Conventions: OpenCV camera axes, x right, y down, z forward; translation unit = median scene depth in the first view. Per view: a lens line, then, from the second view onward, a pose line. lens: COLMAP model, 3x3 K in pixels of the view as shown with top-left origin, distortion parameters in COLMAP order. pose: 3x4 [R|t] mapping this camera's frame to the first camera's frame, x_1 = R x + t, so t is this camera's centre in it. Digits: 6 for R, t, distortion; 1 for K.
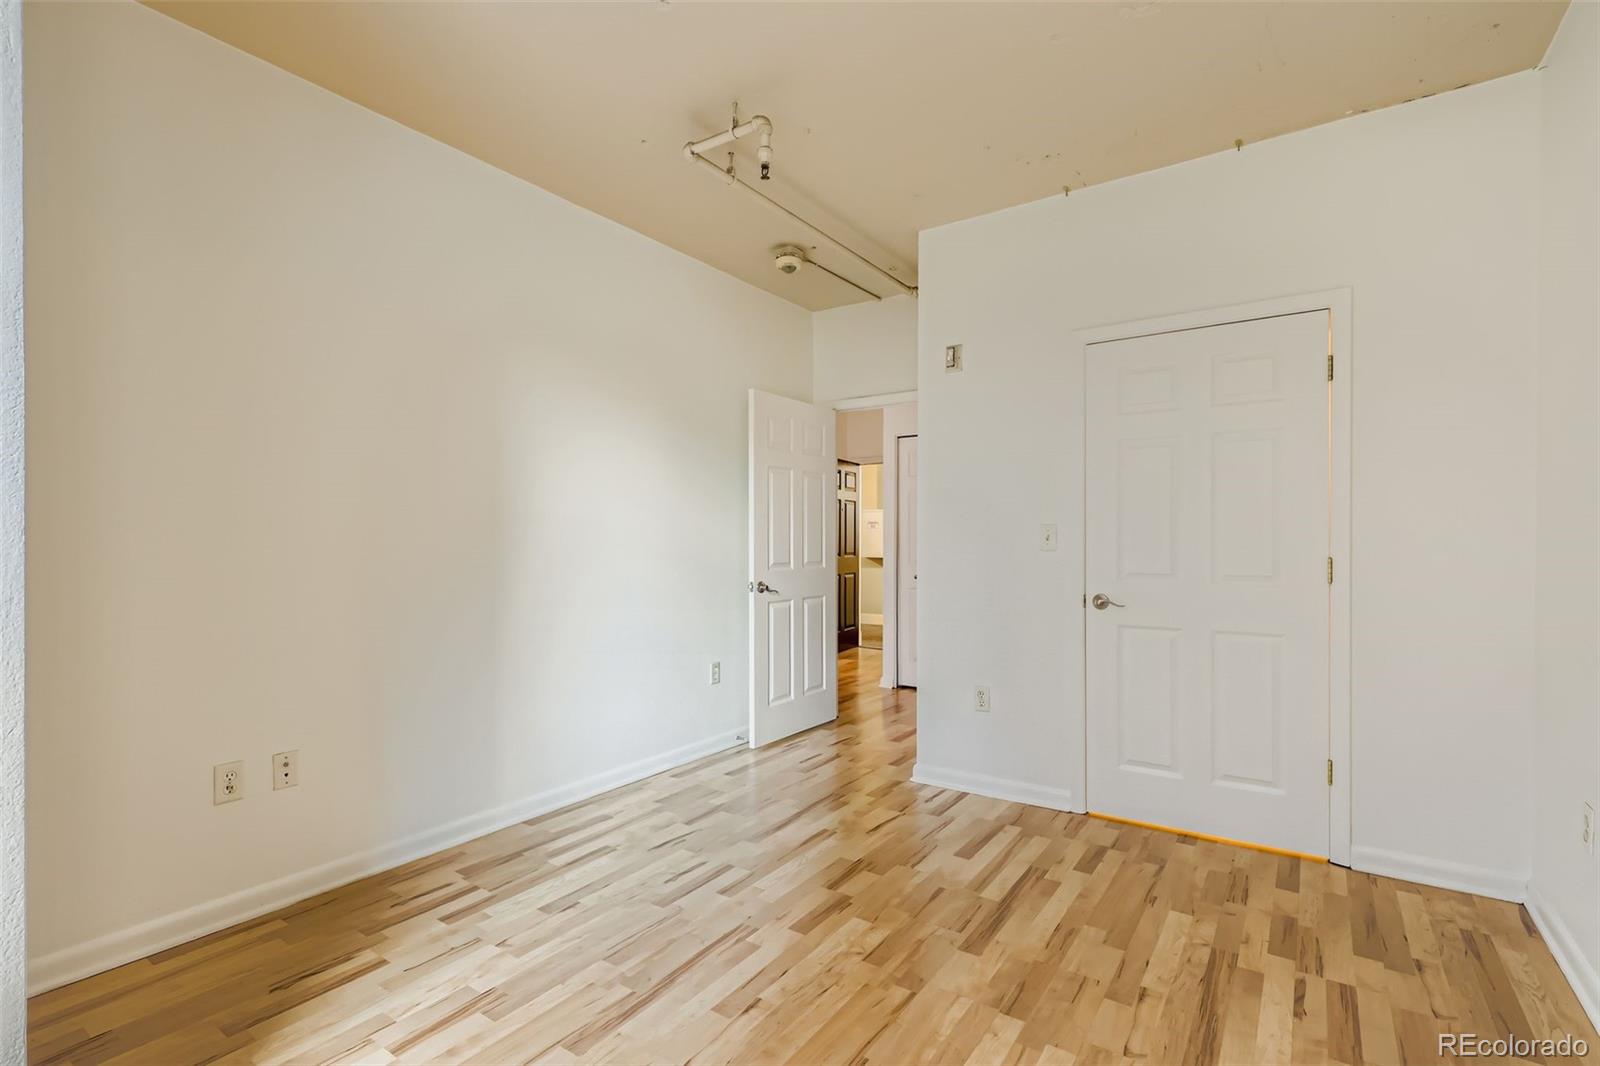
lens RADIAL K [[736.0, 0, 808.9], [0, 736.0, 536.9], [0, 0, 1]] dist [0.008424, -0.001886]
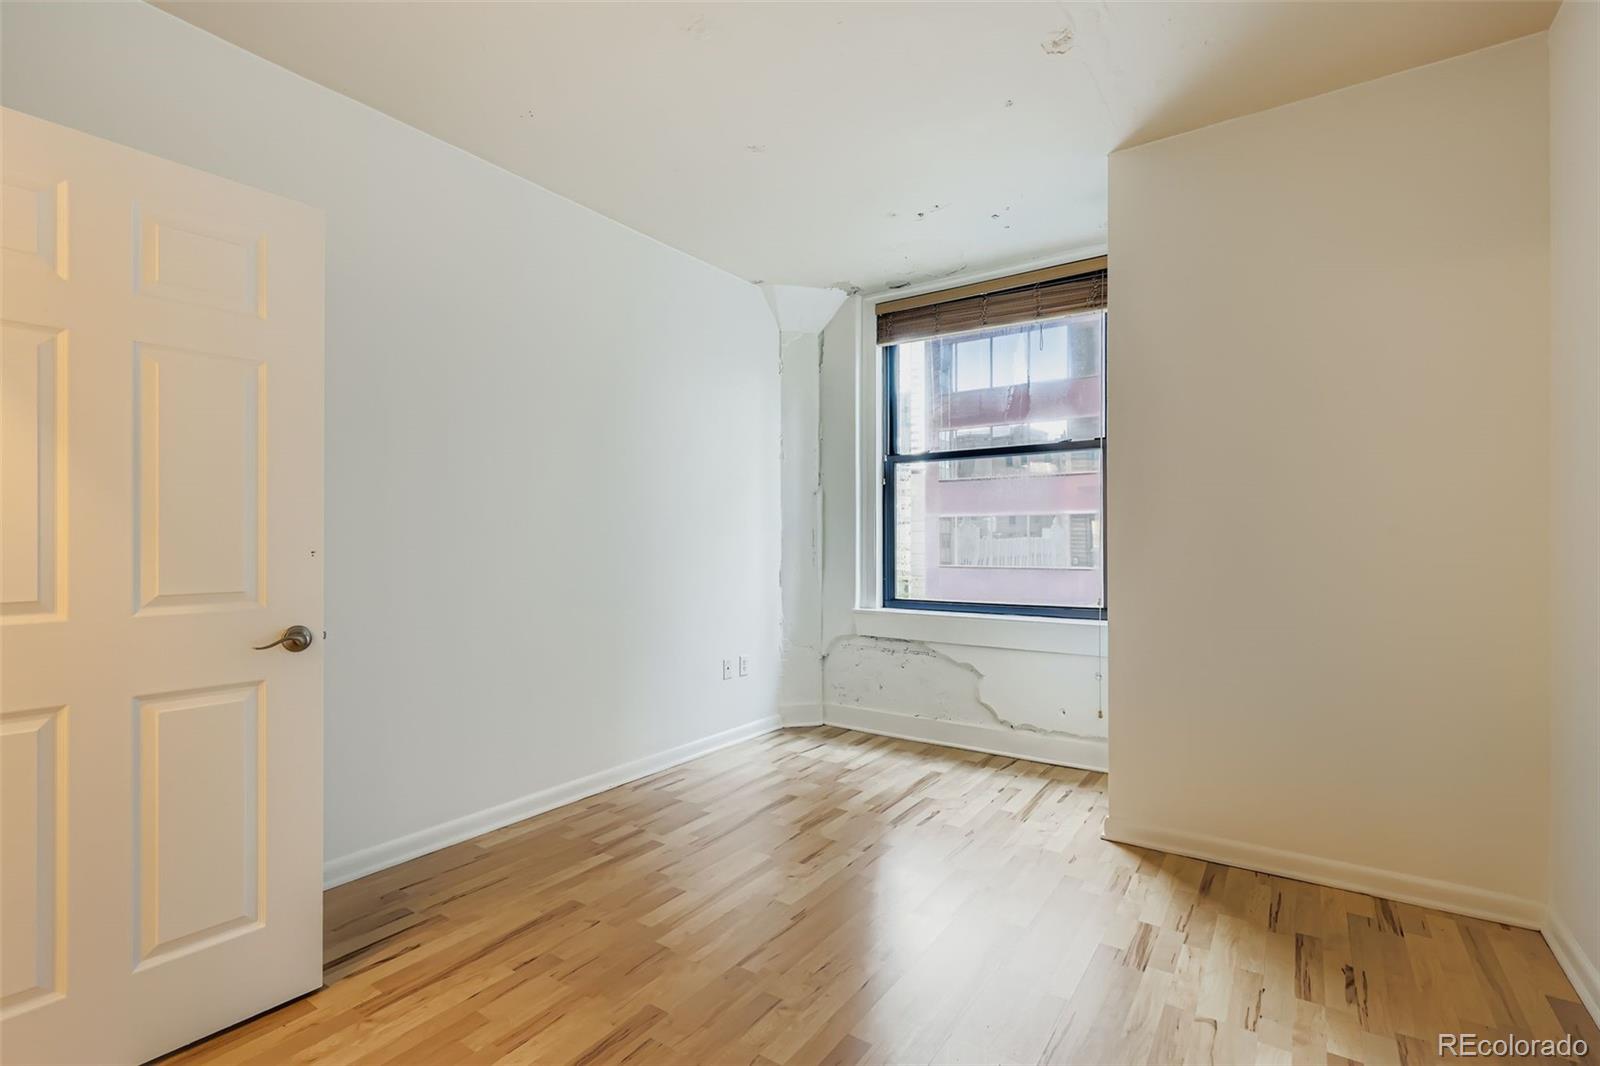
lens RADIAL K [[736.0, 0, 798.3], [0, 736.0, 538.7], [0, 0, 1]] dist [0.008424, -0.001886]
pose [[-0.999979, -0.000266, 0.006399, 0.043368], [-0.000333, 0.999945, -0.010437, 0.013974], [-0.006396, -0.010439, -0.999925, 1.788187]]
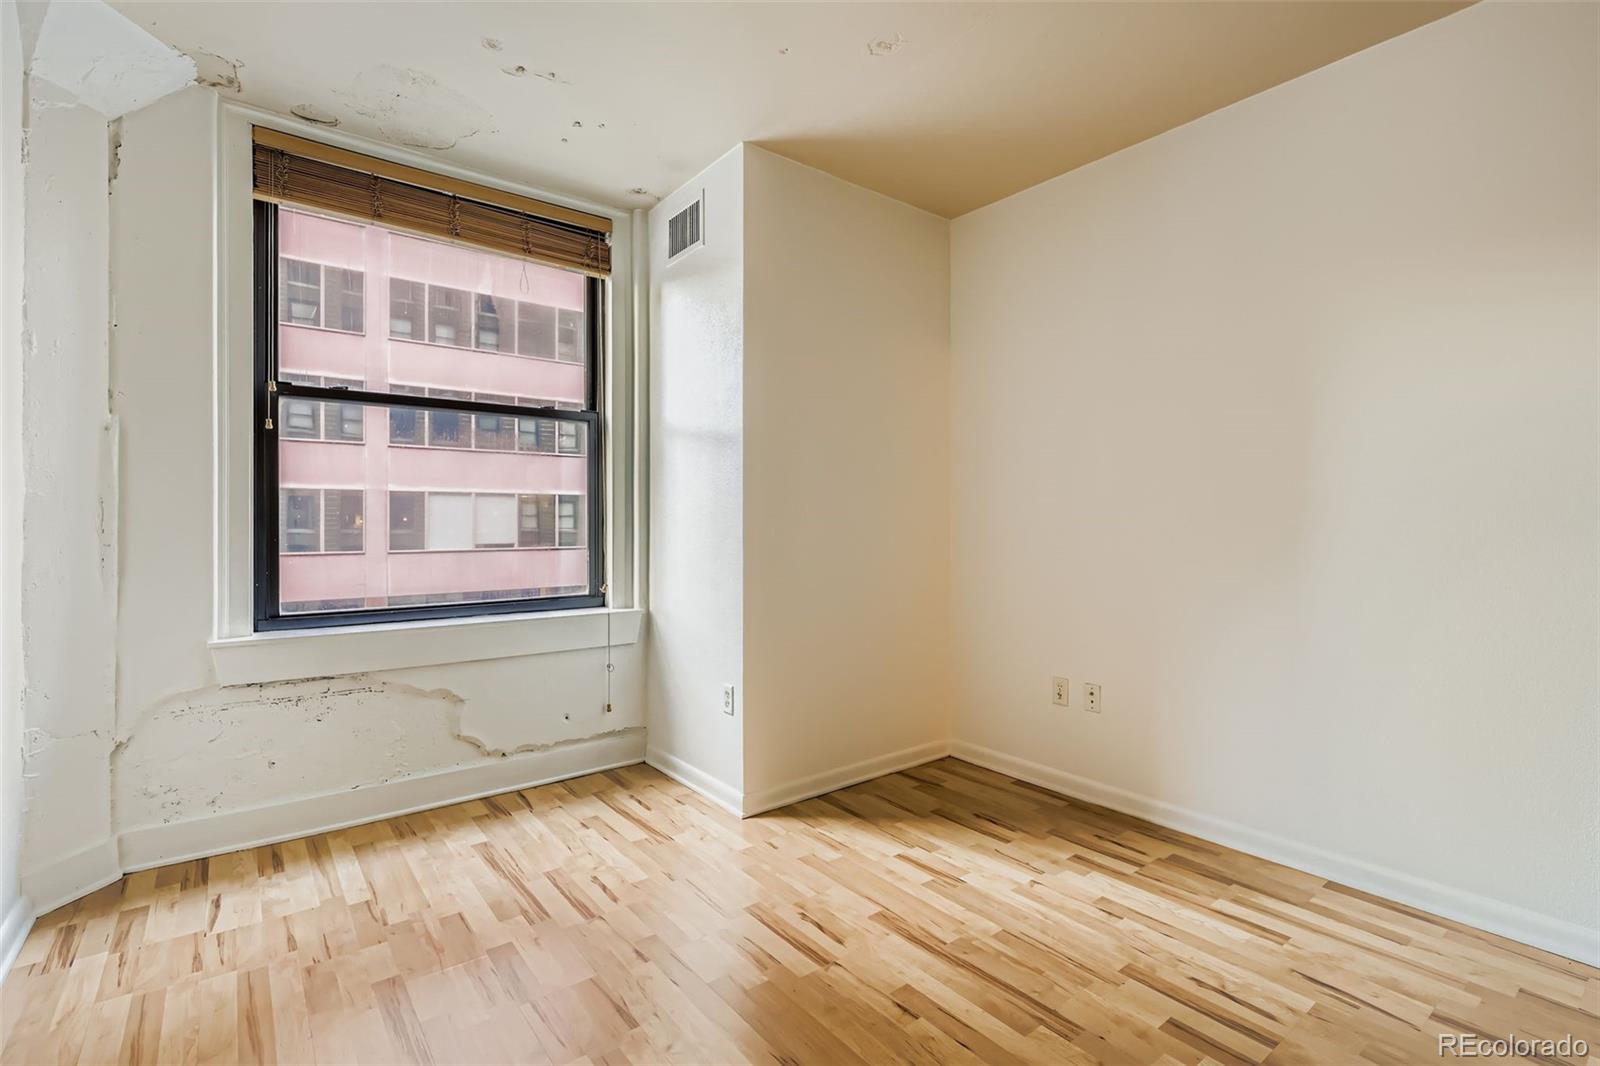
lens RADIAL K [[736.0, 0, 803.9], [0, 736.0, 521.5], [0, 0, 1]] dist [0.008424, -0.001886]
pose [[-0.303571, -0.001846, -0.952807, 0.729252], [0.006353, 0.999972, -0.003961, 0.008032], [0.952788, -0.007256, -0.303551, 0.980525]]
